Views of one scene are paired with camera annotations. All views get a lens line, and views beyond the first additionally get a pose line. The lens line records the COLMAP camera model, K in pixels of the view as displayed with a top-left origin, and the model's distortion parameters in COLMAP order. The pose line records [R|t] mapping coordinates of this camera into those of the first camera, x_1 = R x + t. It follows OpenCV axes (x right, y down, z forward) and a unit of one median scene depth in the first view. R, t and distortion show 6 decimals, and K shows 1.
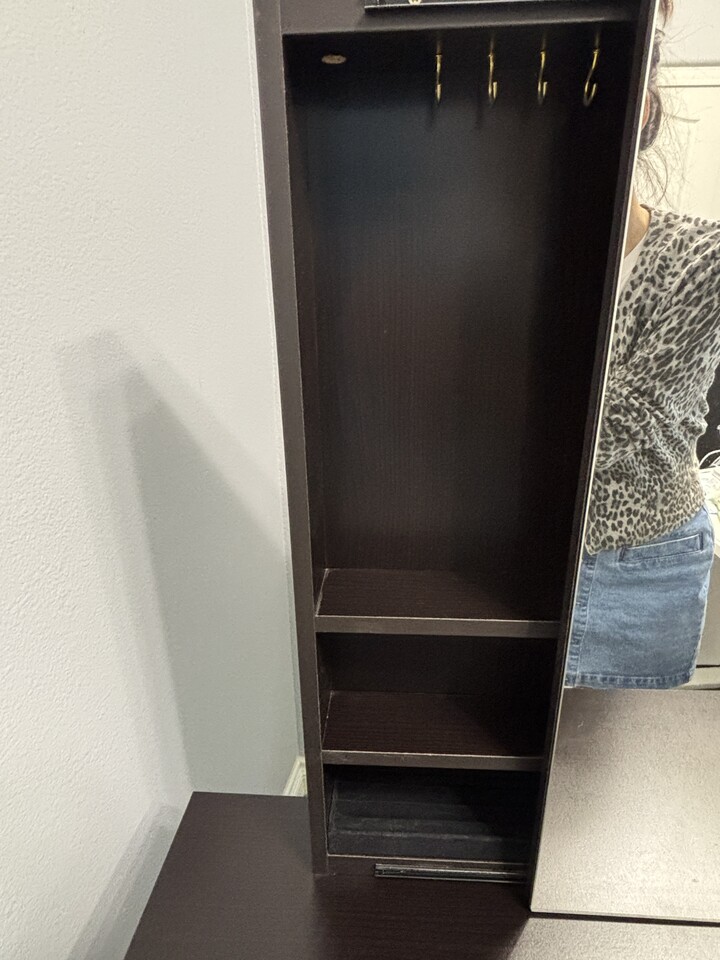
lens RADIAL K [[568.8, 0, 360.6], [0, 568.8, 506.7], [0, 0, 1]] dist [-0.016031, 0.003706]
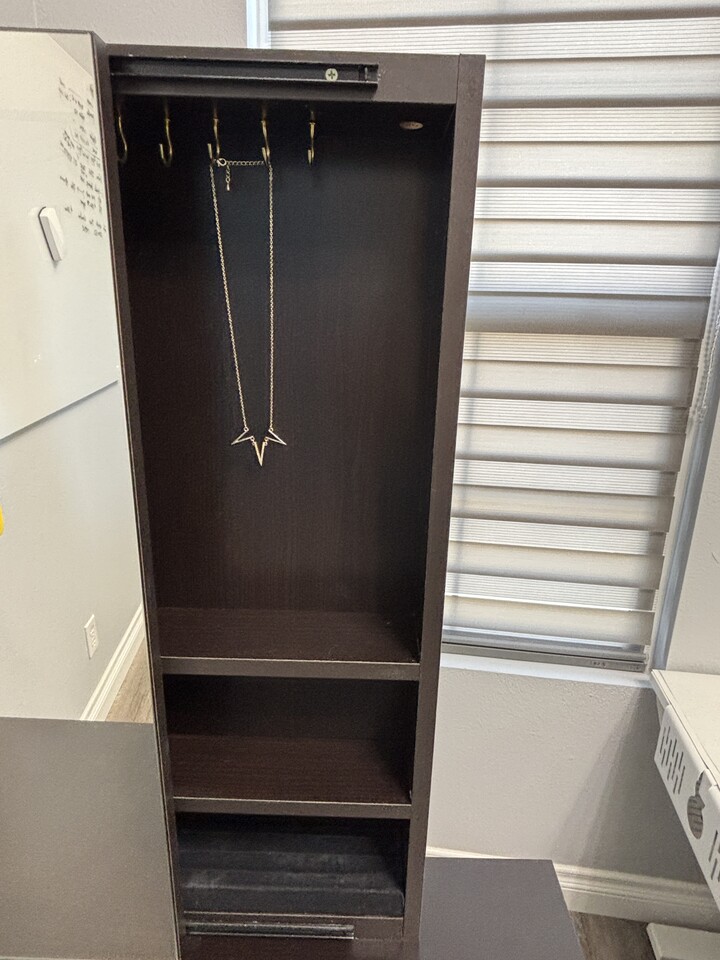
lens RADIAL K [[568.8, 0, 360.6], [0, 568.8, 506.7], [0, 0, 1]] dist [-0.016031, 0.003706]
pose [[0.997621, 0.026803, 0.063507, 0.242250], [-0.022064, 0.997001, -0.074179, 0.001638], [-0.065305, 0.072602, 0.995221, -0.018110]]
